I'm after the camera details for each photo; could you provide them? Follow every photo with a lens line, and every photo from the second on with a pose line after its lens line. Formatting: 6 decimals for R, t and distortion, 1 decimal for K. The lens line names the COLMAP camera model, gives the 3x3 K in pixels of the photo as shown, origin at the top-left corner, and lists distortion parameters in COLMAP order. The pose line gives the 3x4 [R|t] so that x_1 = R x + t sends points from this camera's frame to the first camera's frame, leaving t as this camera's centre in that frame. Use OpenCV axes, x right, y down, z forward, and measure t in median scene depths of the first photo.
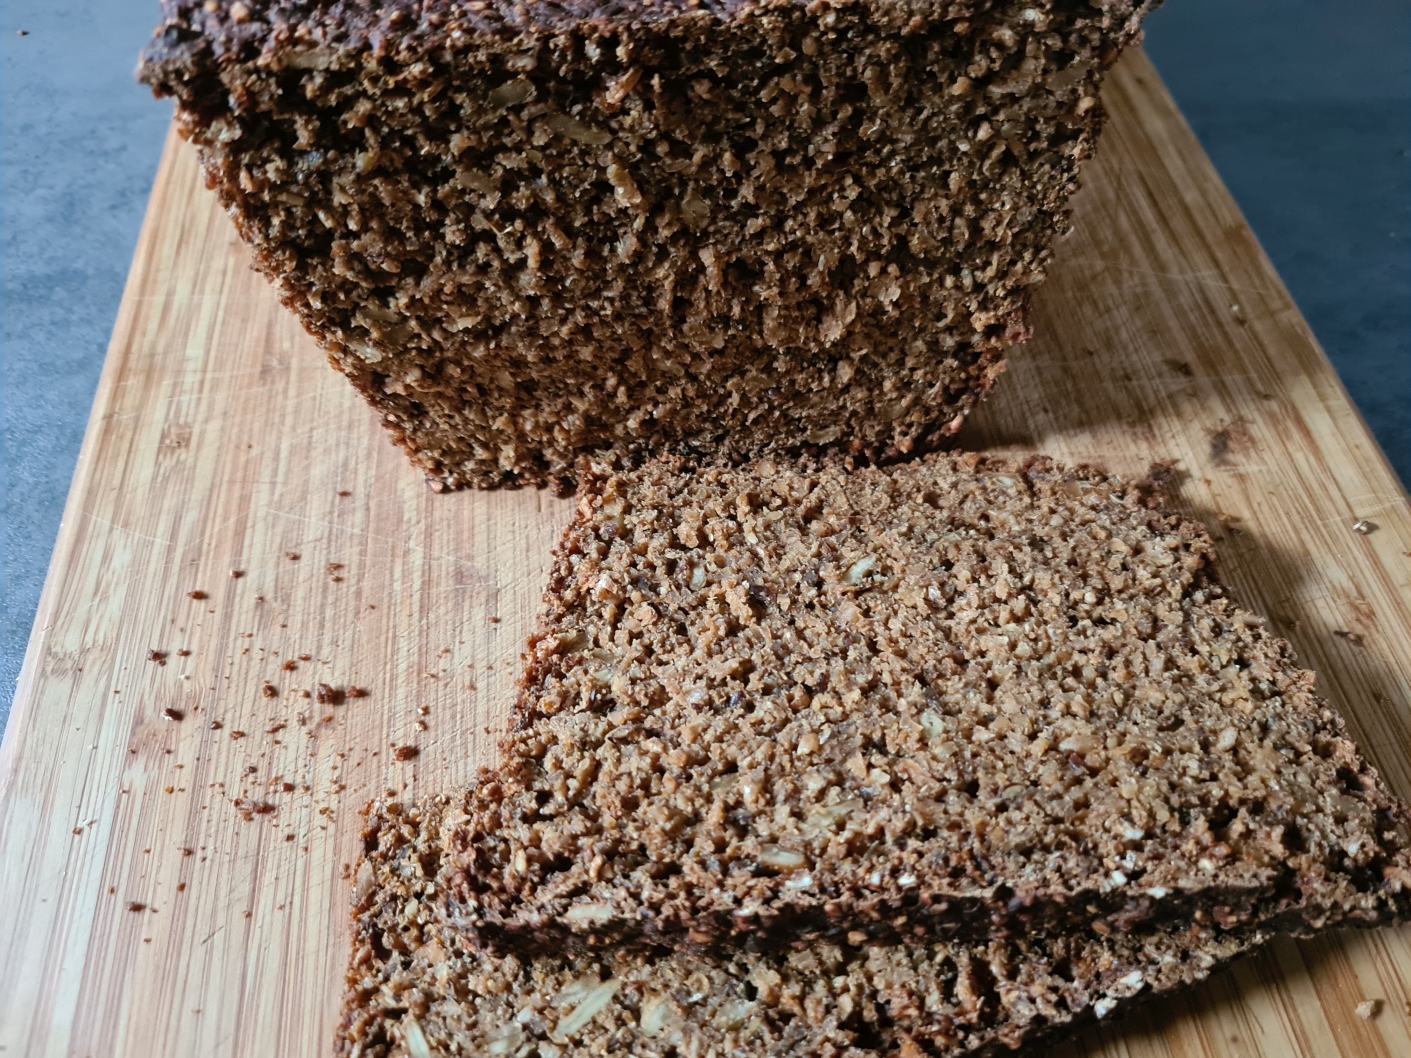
lens RADIAL K [[1036.0, 0, 705.5], [0, 1036.0, 529.0], [0, 0, 1]] dist [-0.002976, 0.001954]
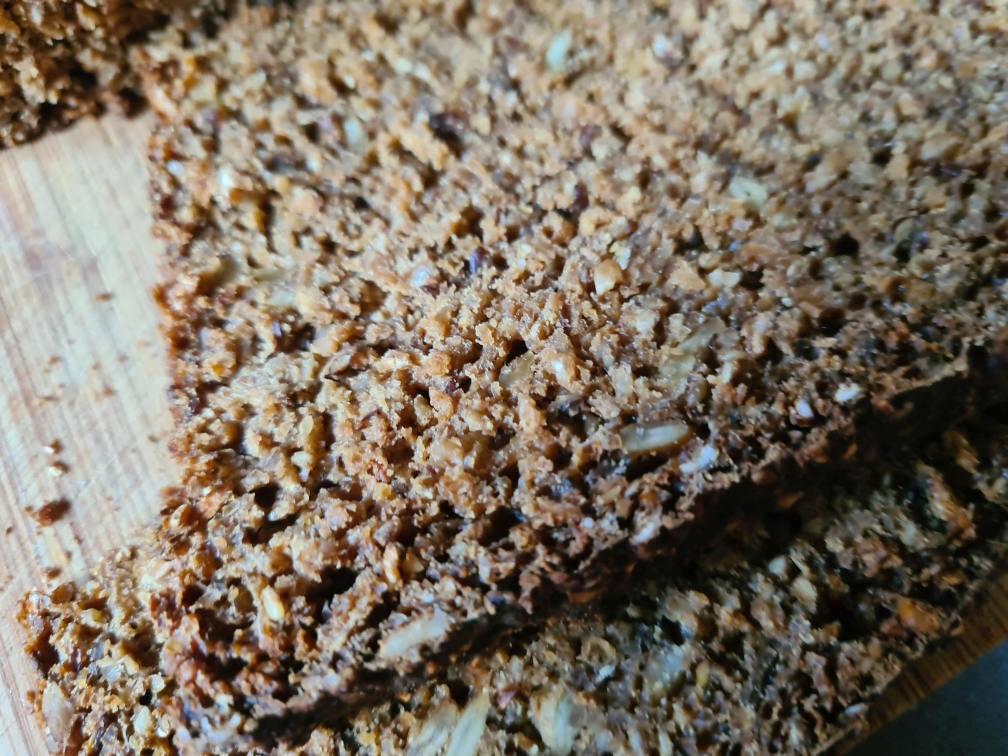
lens RADIAL K [[766.1, 0, 473.1], [0, 766.1, 378.6], [0, 0, 1]] dist [-0.065856, 0.010123]
pose [[0.918761, -0.365722, 0.148746, -0.081792], [0.329021, 0.917481, 0.223546, 0.128532], [-0.218227, -0.156445, 0.963277, 0.525361]]
